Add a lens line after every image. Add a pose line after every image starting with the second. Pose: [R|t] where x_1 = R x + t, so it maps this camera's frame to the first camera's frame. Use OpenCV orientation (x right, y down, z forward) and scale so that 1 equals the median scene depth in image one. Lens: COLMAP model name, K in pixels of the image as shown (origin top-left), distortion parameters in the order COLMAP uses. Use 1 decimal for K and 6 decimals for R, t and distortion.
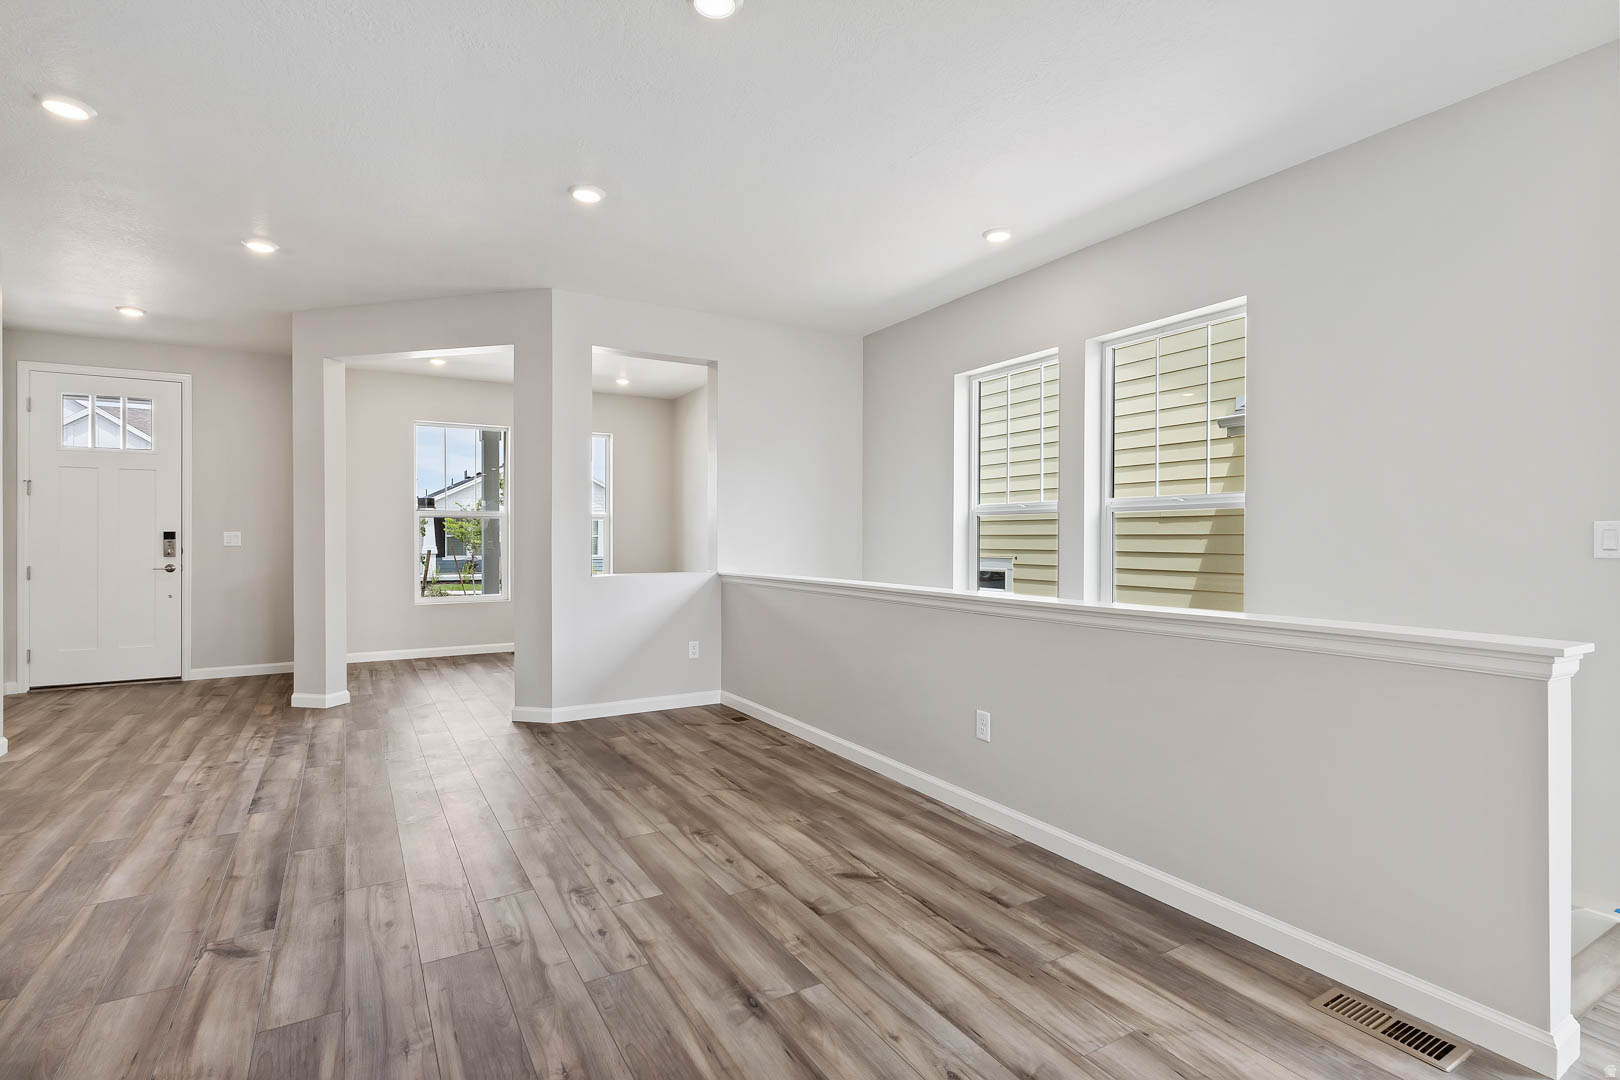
lens RADIAL K [[765.1, 0, 799.7], [0, 765.1, 535.1], [0, 0, 1]] dist [-0.003473, -0.000391]
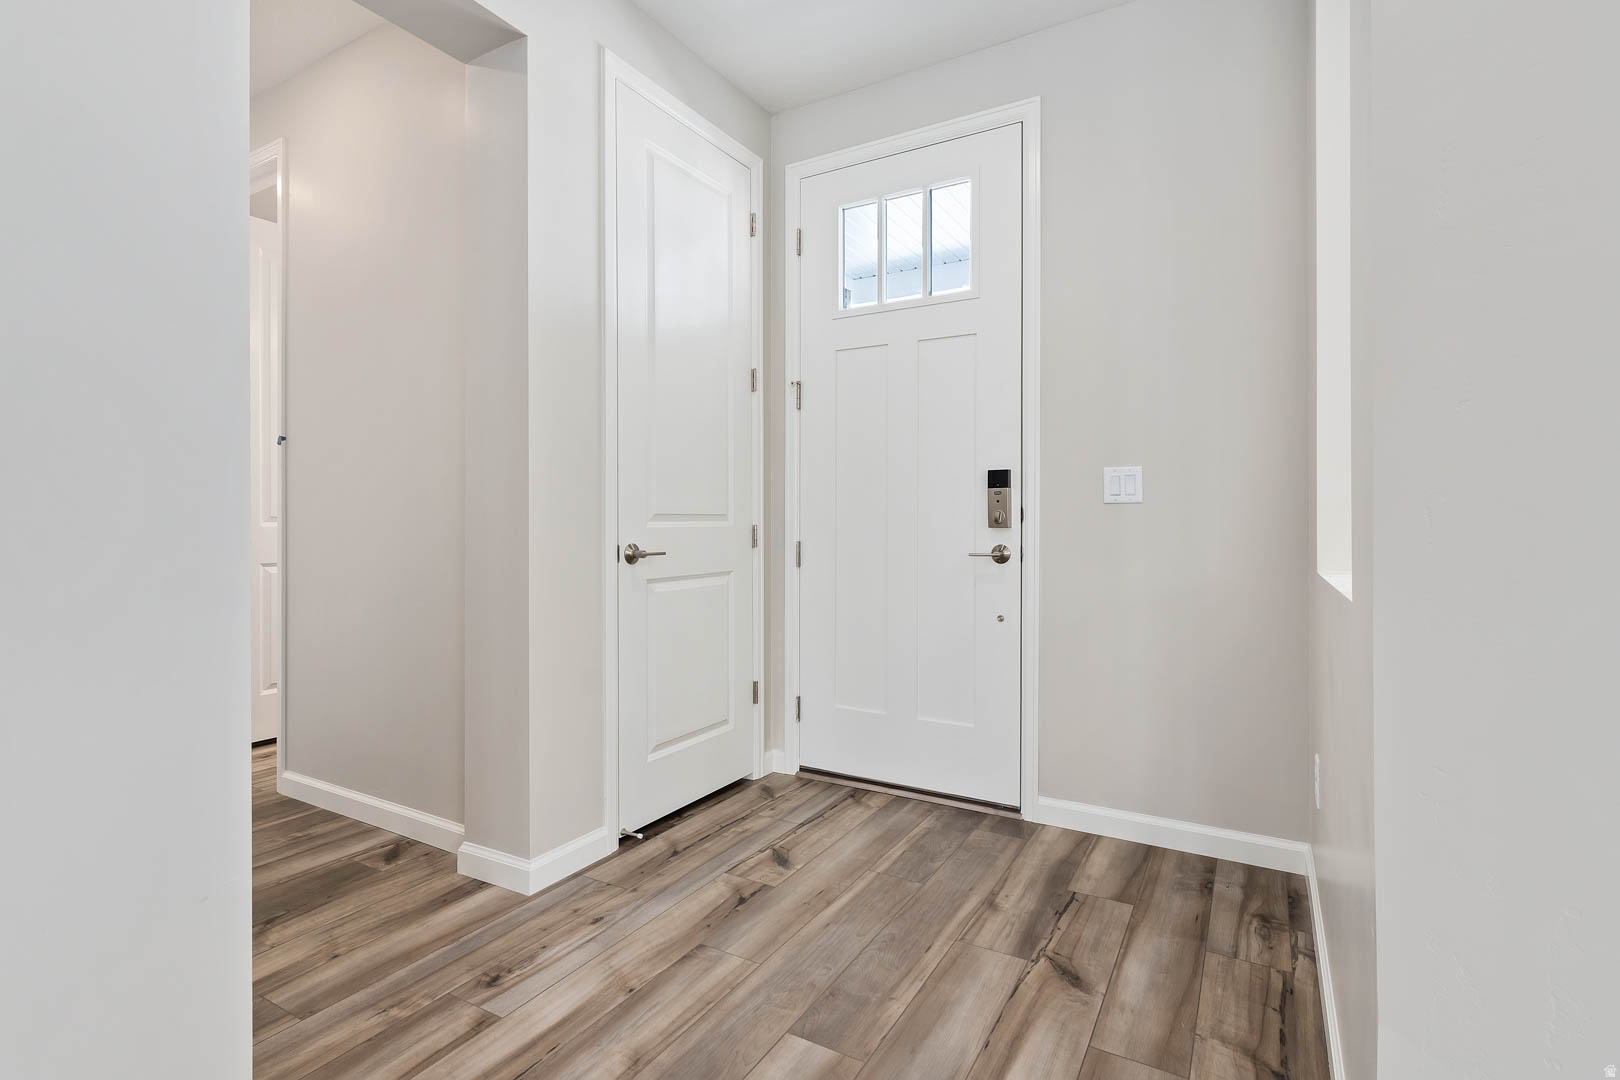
lens RADIAL K [[765.1, 0, 822.2], [0, 765.1, 516.7], [0, 0, 1]] dist [-0.003473, -0.000391]
pose [[0.473249, -0.002125, -0.880926, -0.488656], [-0.002435, 0.999990, -0.003720, 0.023966], [0.880925, 0.003906, 0.473239, 0.703921]]
